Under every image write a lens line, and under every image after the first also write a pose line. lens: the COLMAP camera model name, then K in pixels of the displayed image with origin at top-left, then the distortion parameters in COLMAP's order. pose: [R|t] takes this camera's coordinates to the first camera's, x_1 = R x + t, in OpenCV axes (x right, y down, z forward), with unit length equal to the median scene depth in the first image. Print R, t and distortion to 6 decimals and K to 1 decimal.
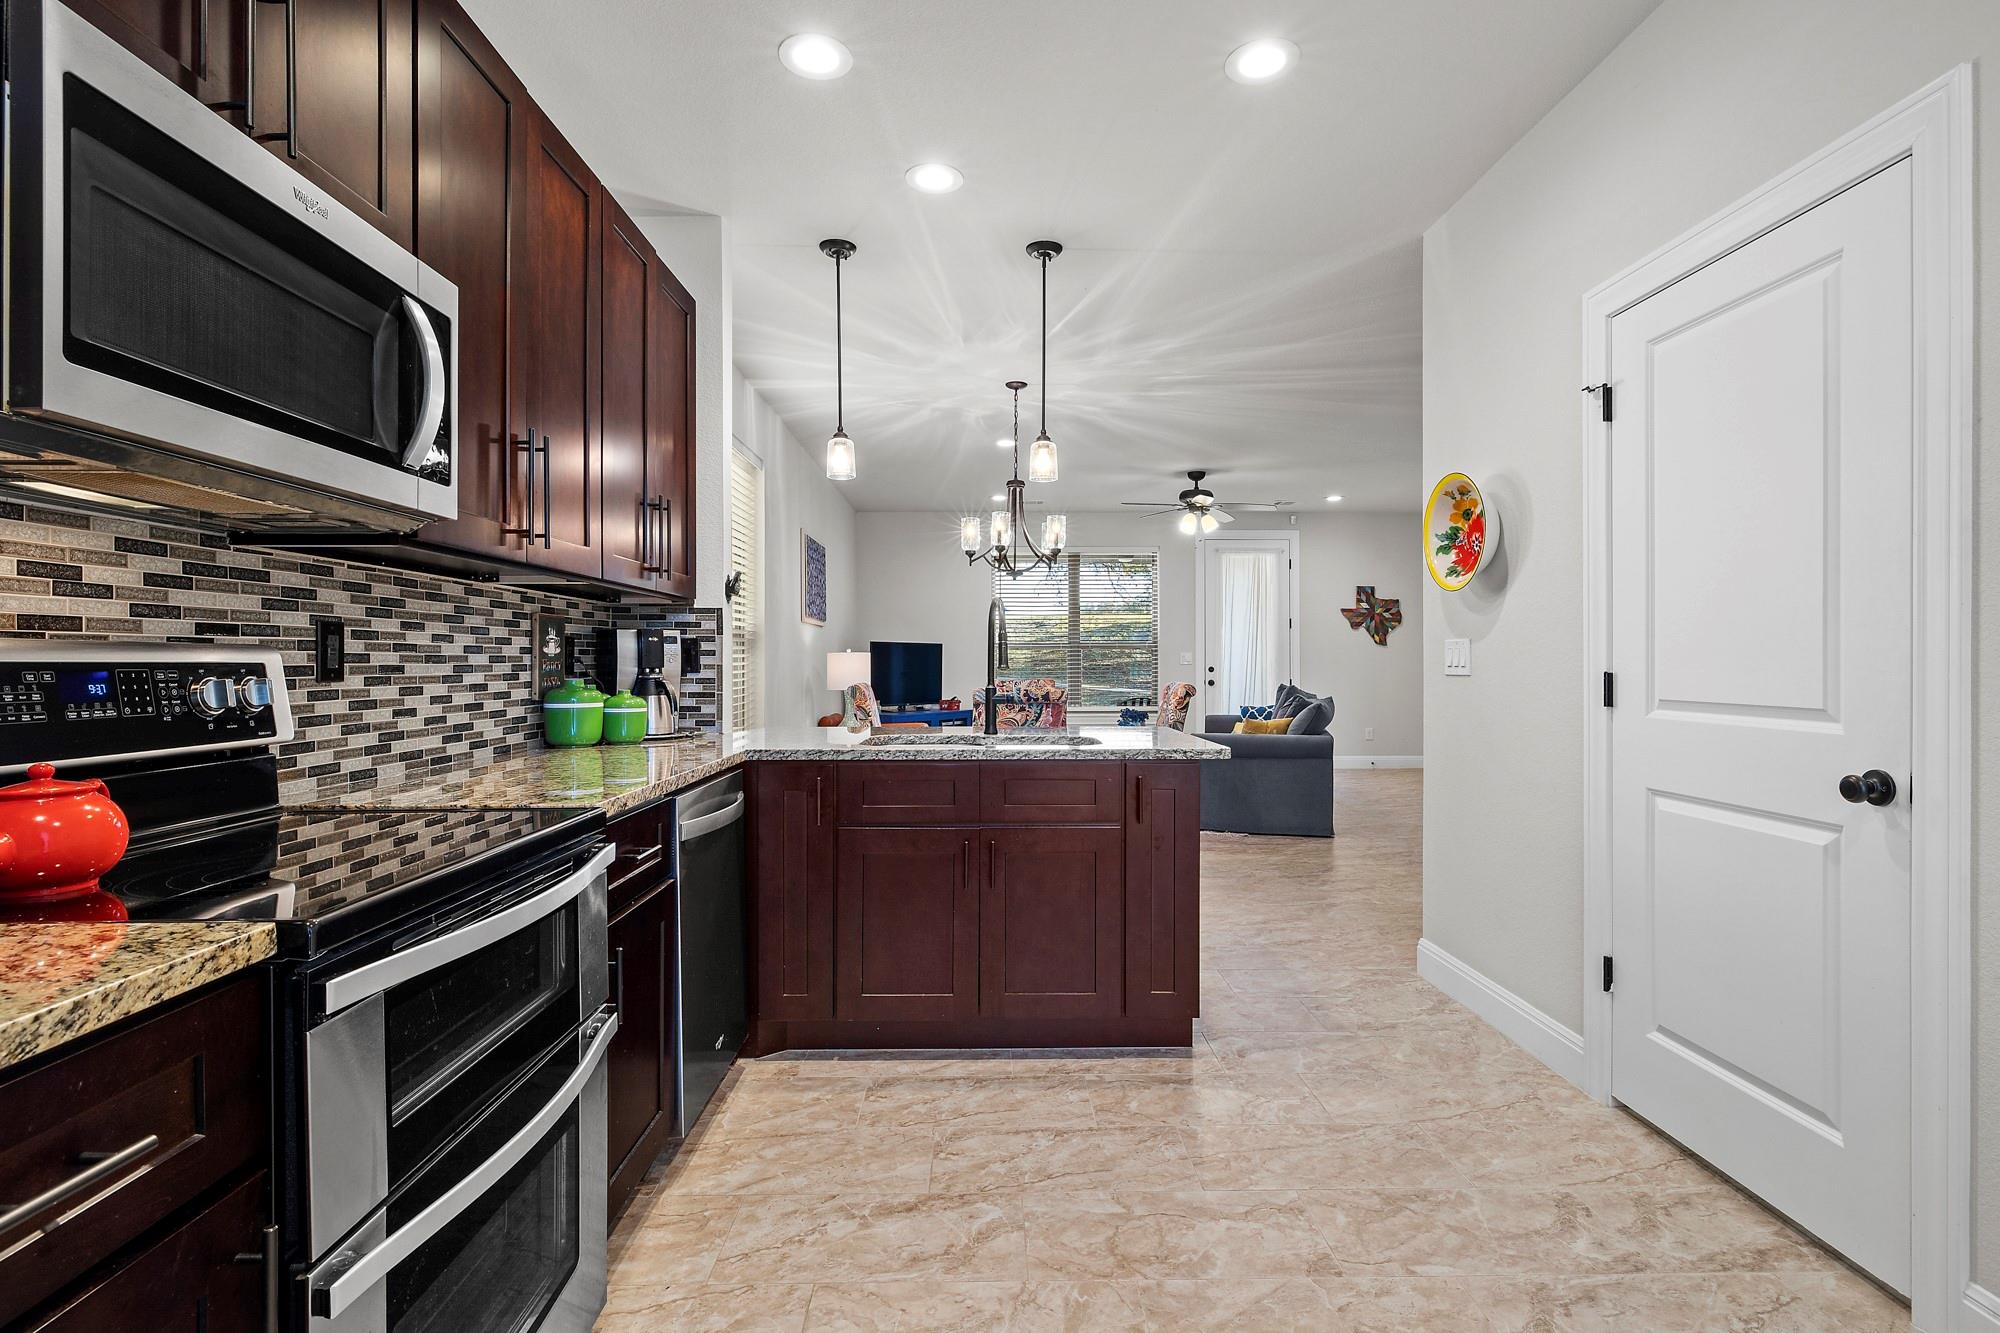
lens RADIAL K [[991.9, 0, 997.7], [0, 991.9, 657.4], [0, 0, 1]] dist [-0.000594, -0.000229]
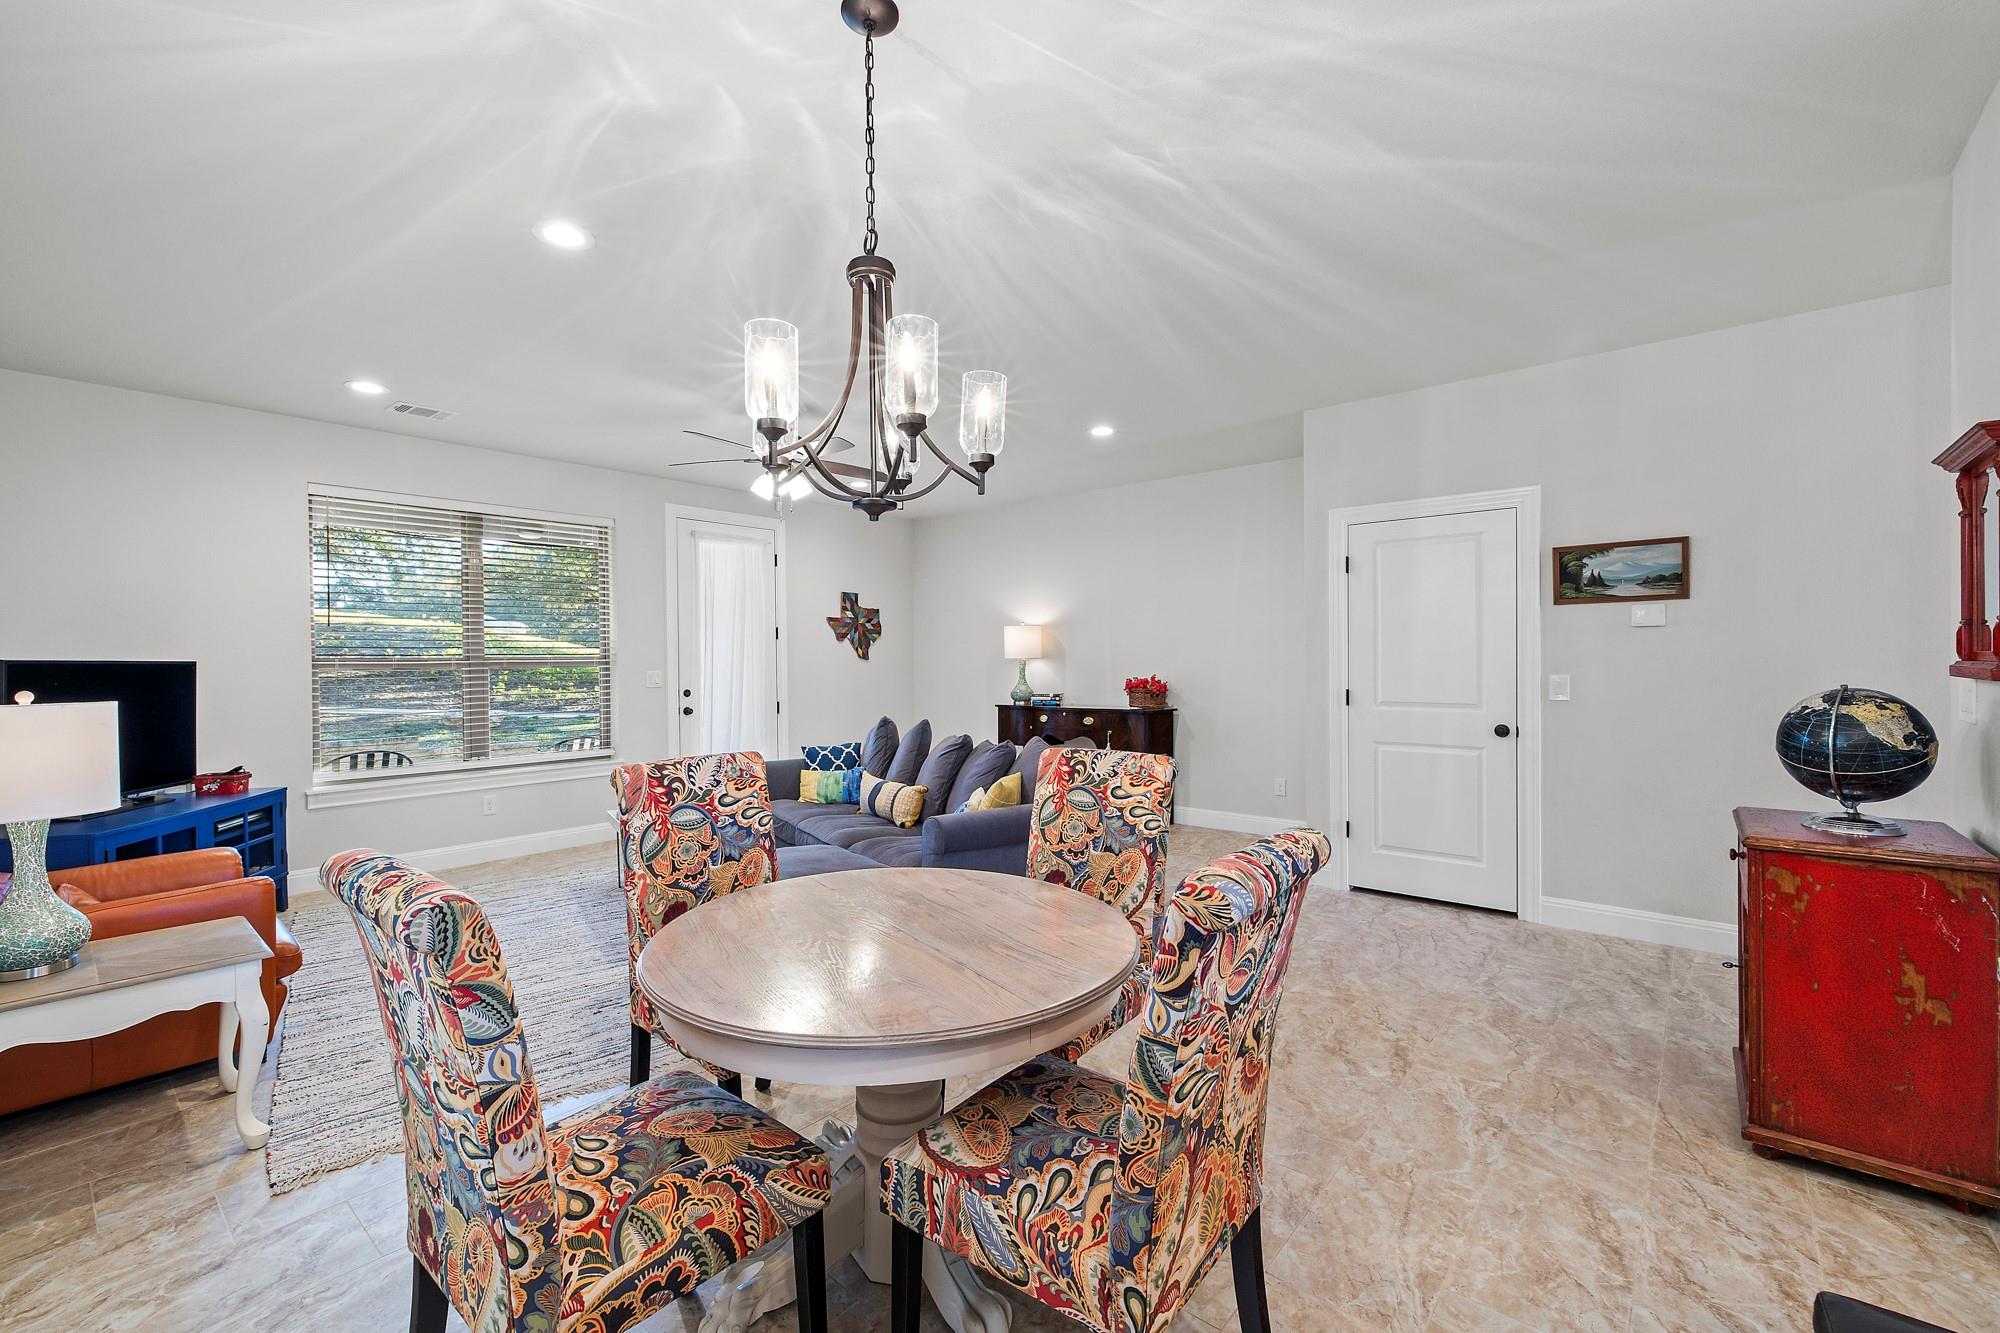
lens RADIAL K [[847.3, 0, 1008.1], [0, 847.3, 657.4], [0, 0, 1]] dist [-0.000006, -0.000021]
pose [[0.659085, -0.003947, 0.752058, -0.445711], [0.005001, 0.999987, 0.000865, -0.060477], [-0.752052, 0.003191, 0.659096, 1.715588]]
